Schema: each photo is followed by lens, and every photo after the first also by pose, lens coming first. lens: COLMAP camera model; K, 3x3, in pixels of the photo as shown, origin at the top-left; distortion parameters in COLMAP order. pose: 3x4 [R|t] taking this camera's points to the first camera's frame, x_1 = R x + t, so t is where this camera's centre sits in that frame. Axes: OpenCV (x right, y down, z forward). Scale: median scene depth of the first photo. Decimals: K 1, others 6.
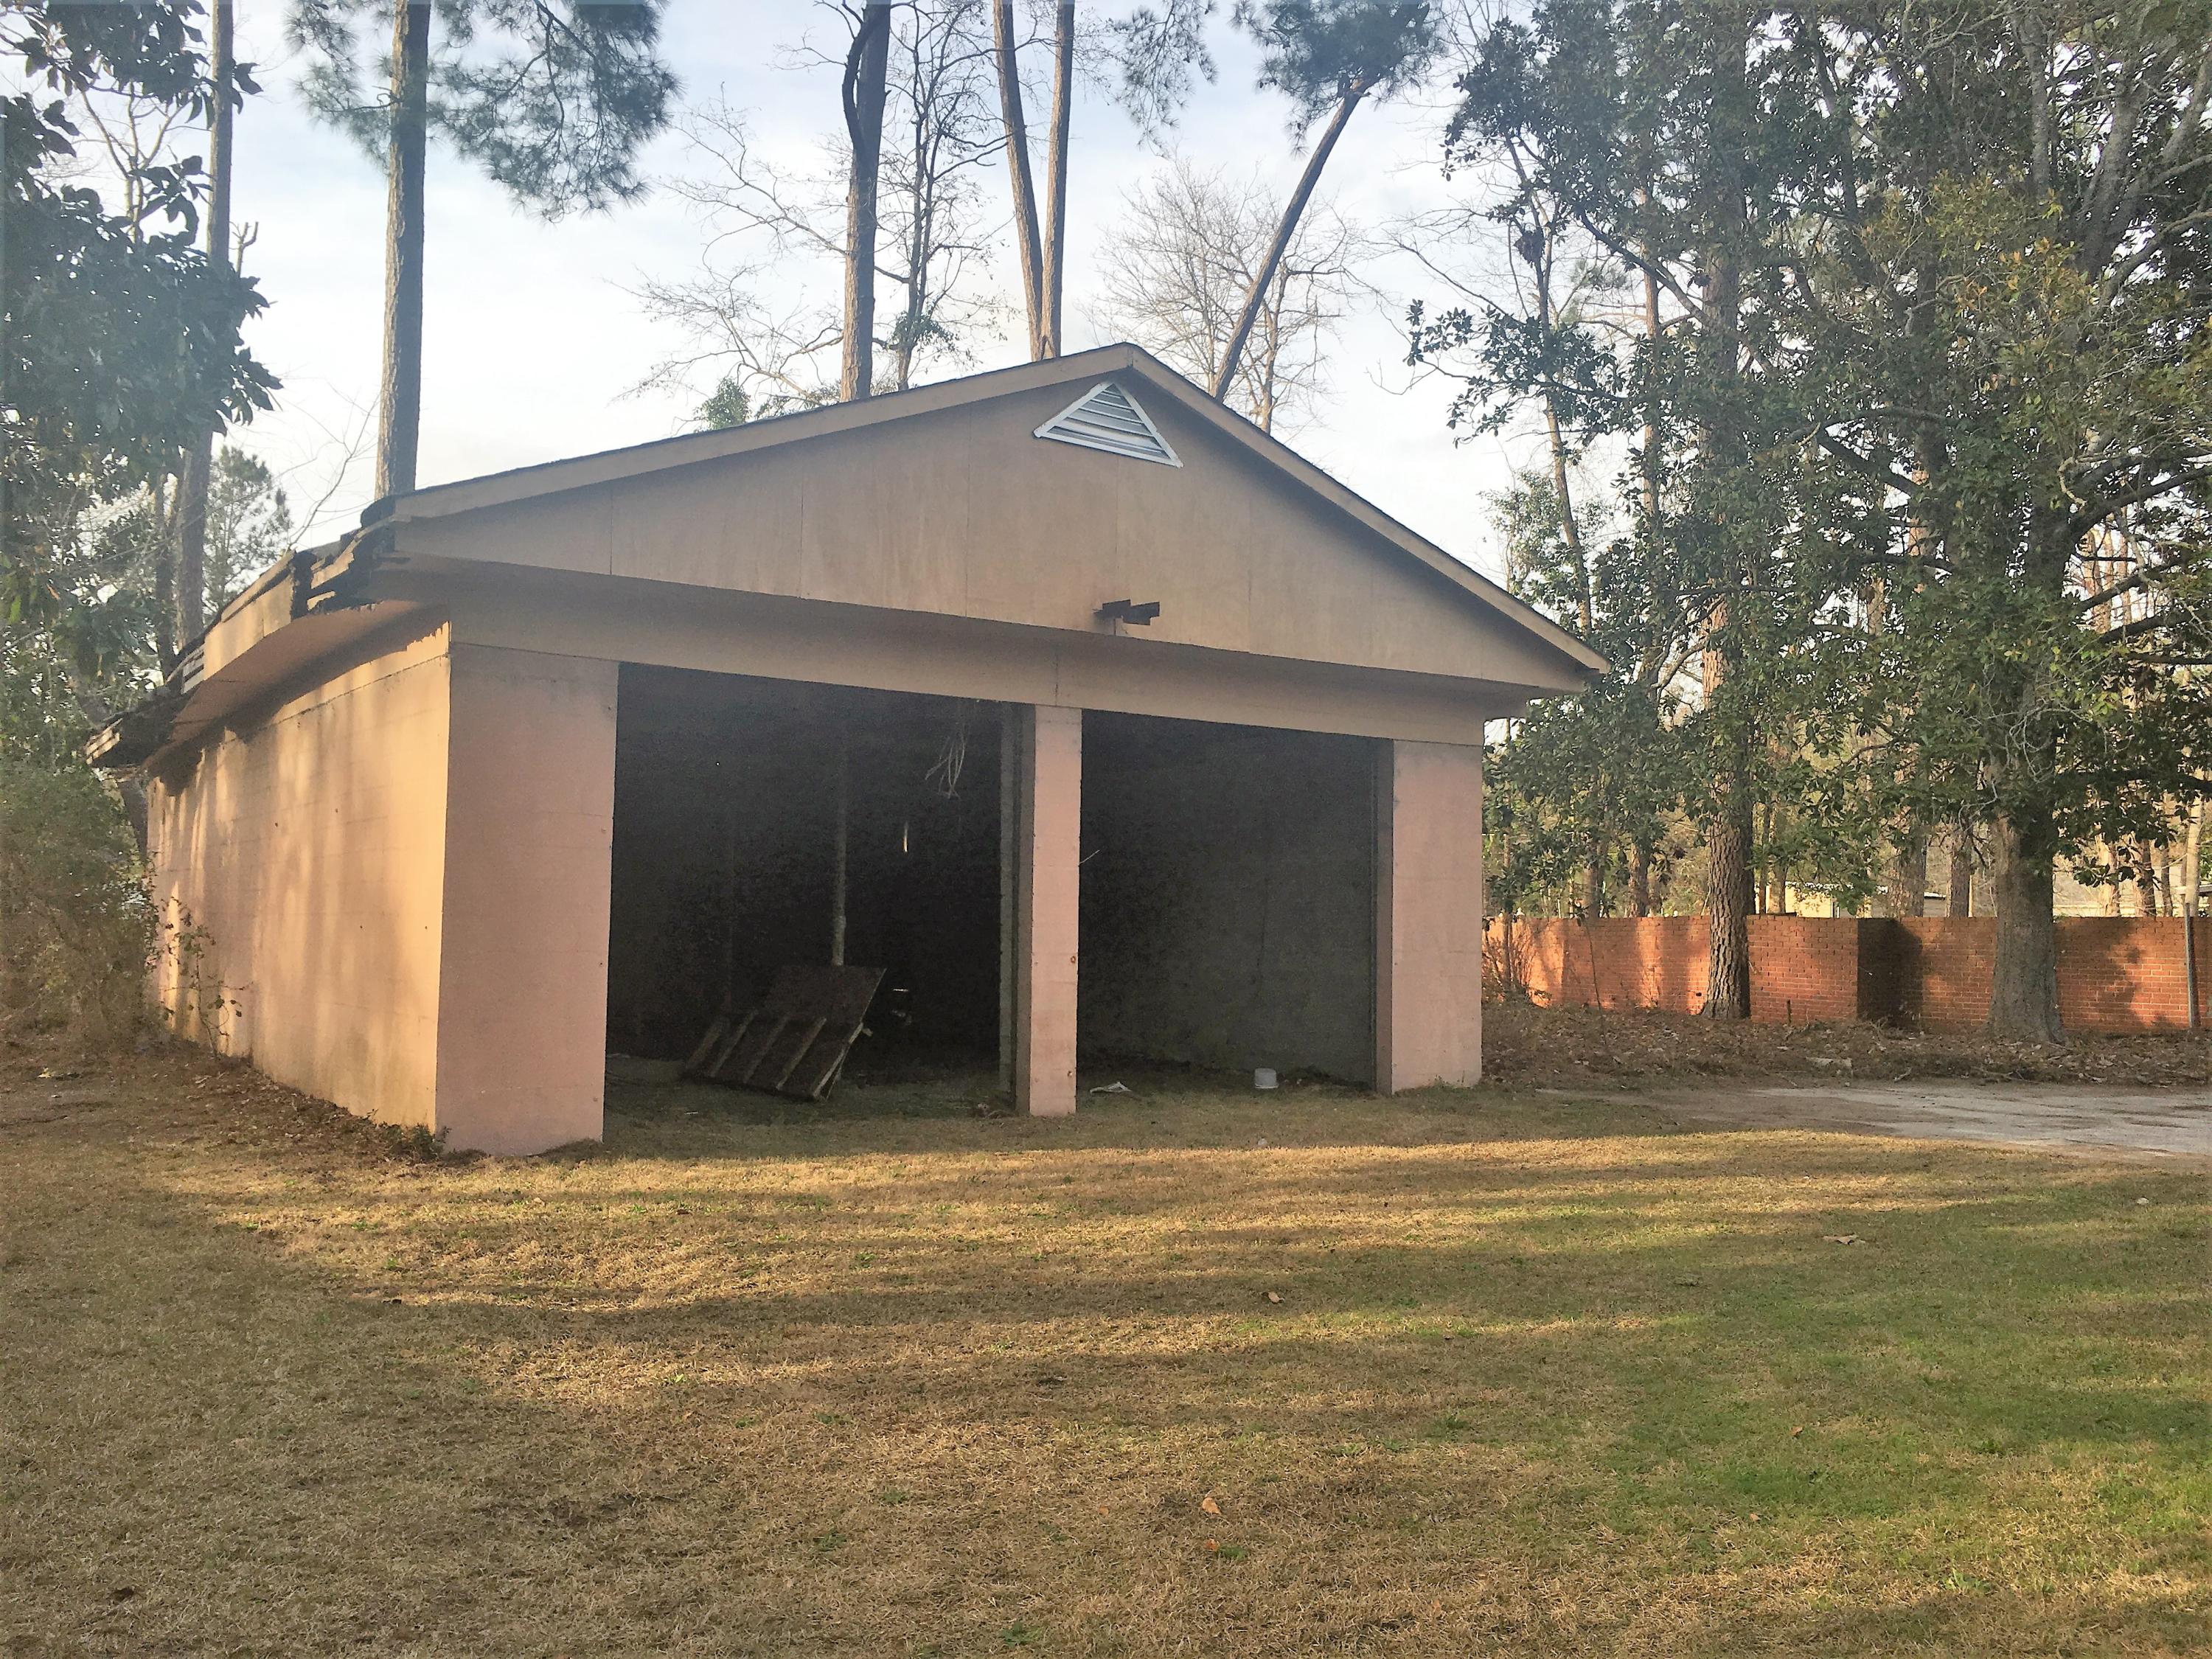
lens RADIAL K [[1878.8, 0, 1107.0], [0, 1878.8, 825.2], [0, 0, 1]] dist [0.014356, -0.015026]
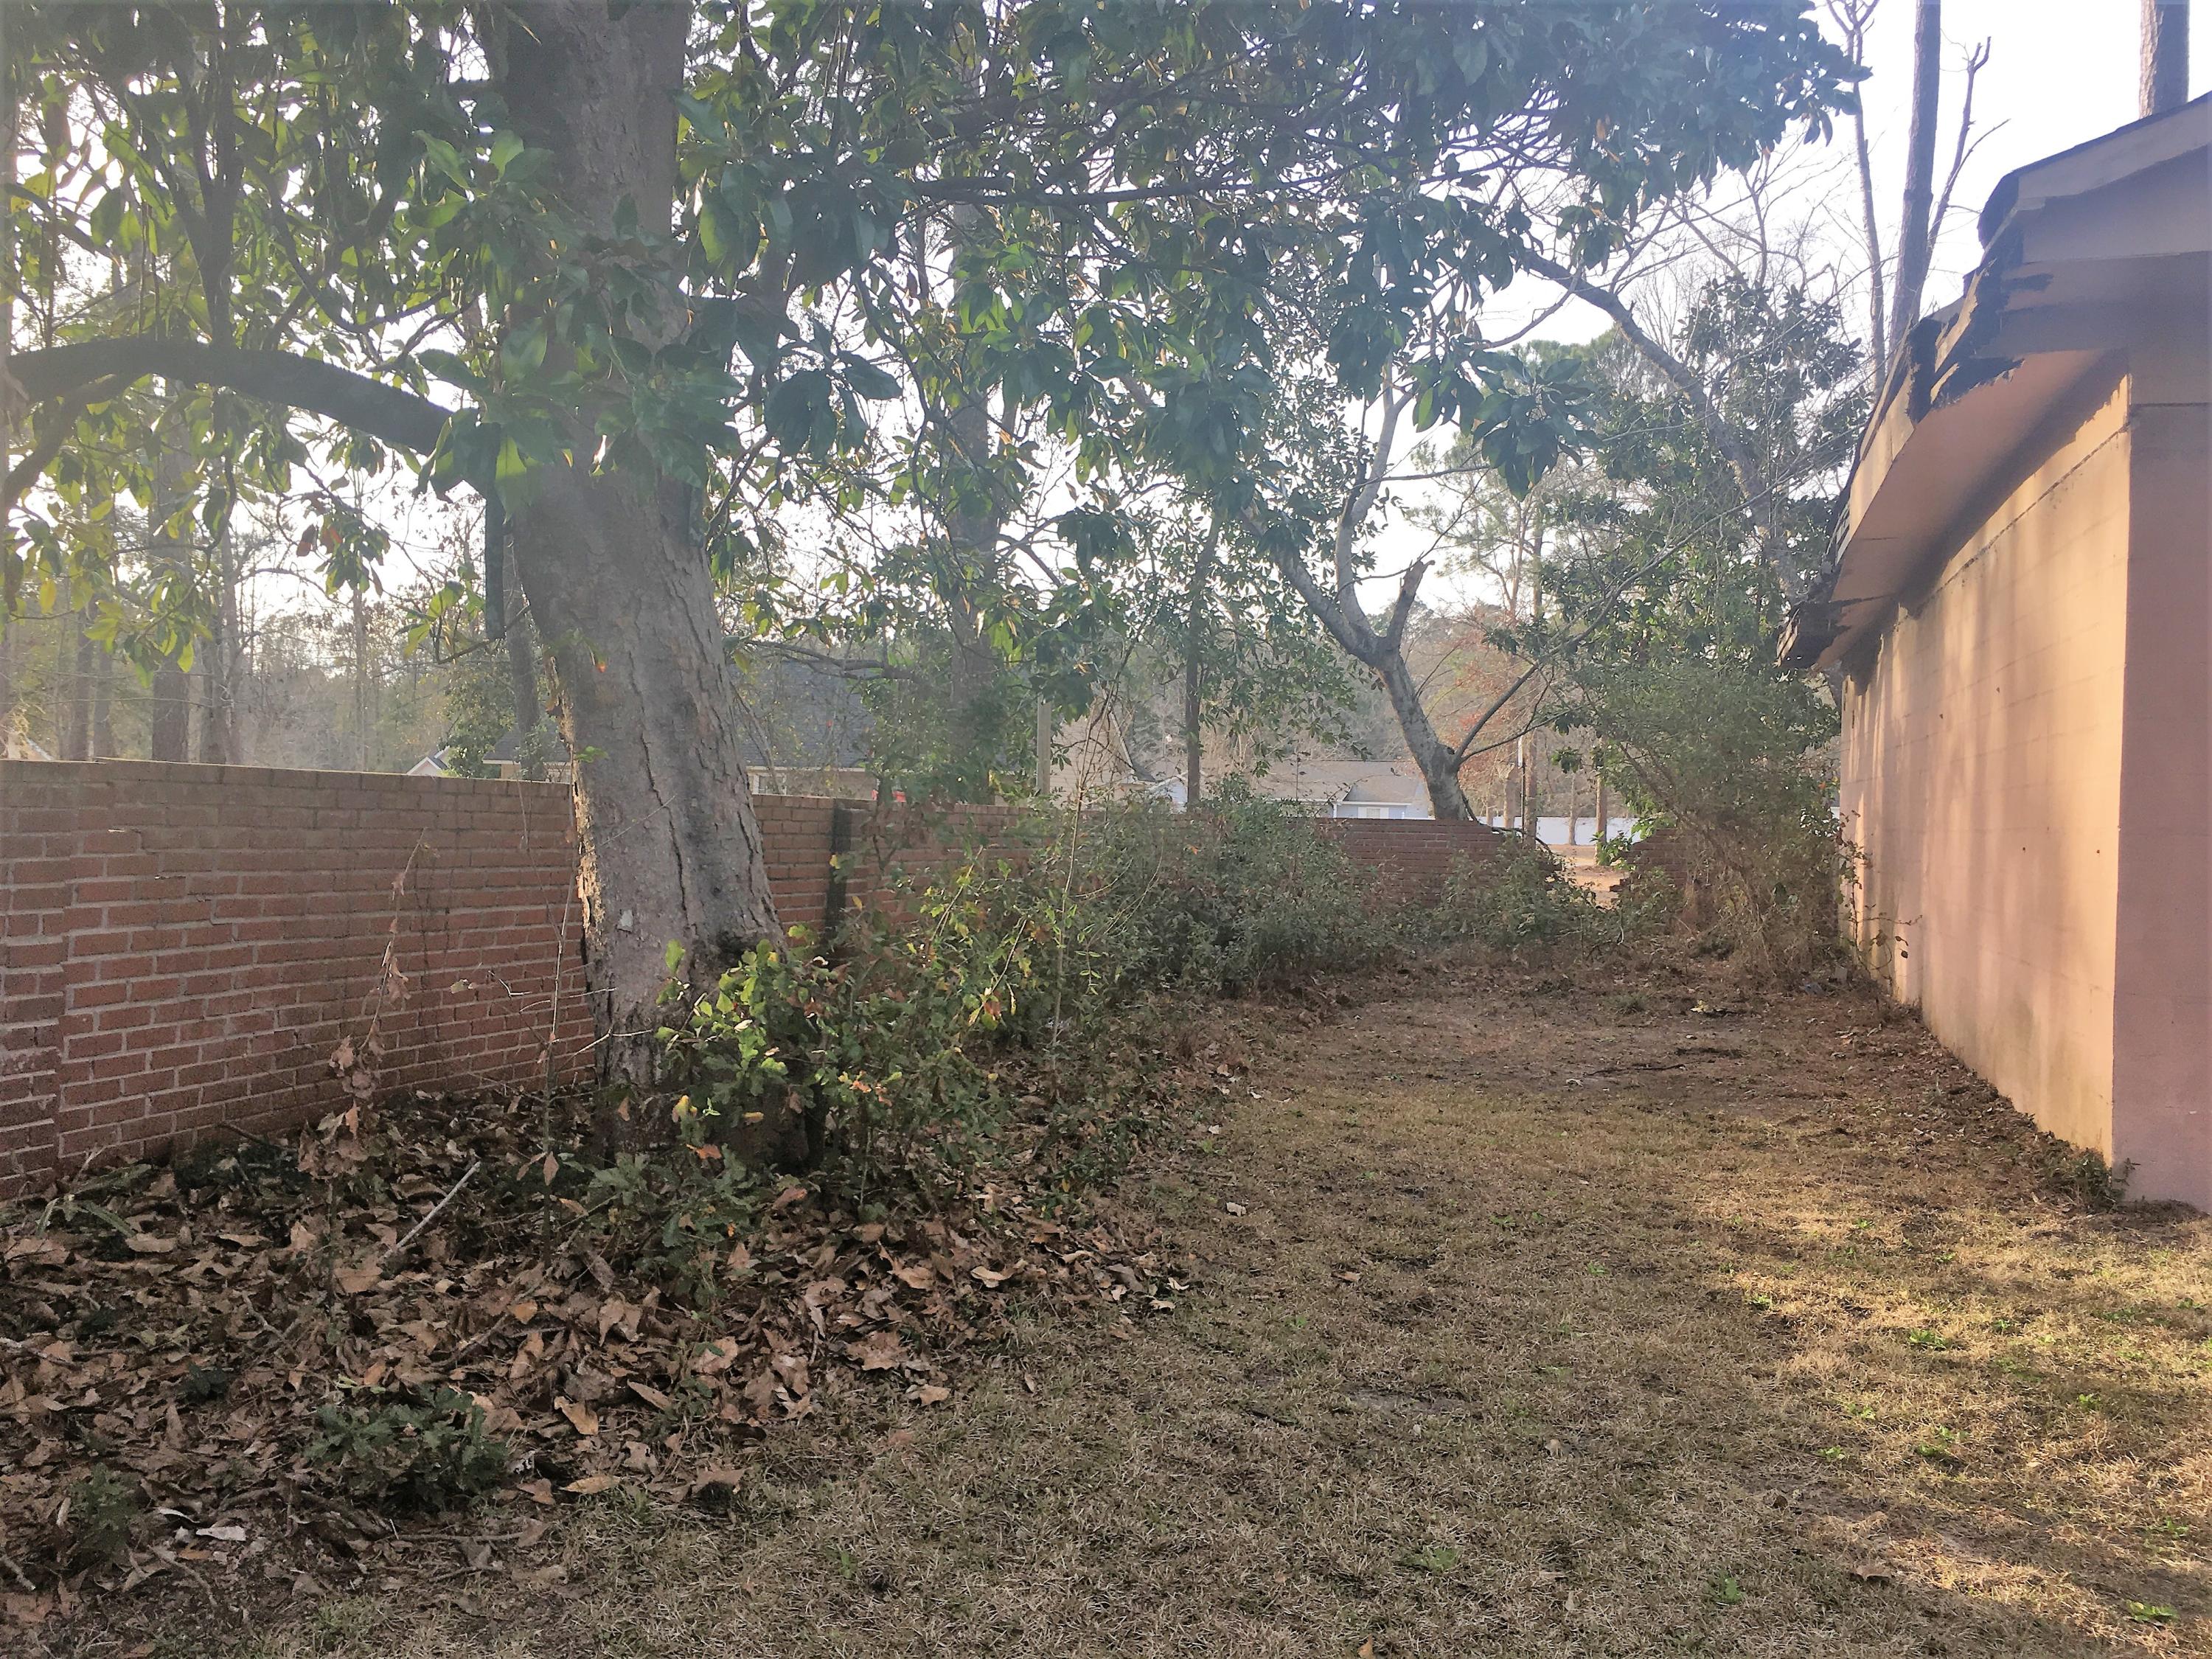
lens RADIAL K [[1878.8, 0, 1106.3], [0, 1878.8, 822.4], [0, 0, 1]] dist [0.014356, -0.015026]
pose [[0.627663, 0.006208, -0.778461, -0.064017], [0.025818, 0.999252, 0.028785, 0.015628], [0.778057, -0.038165, 0.627033, 0.302315]]
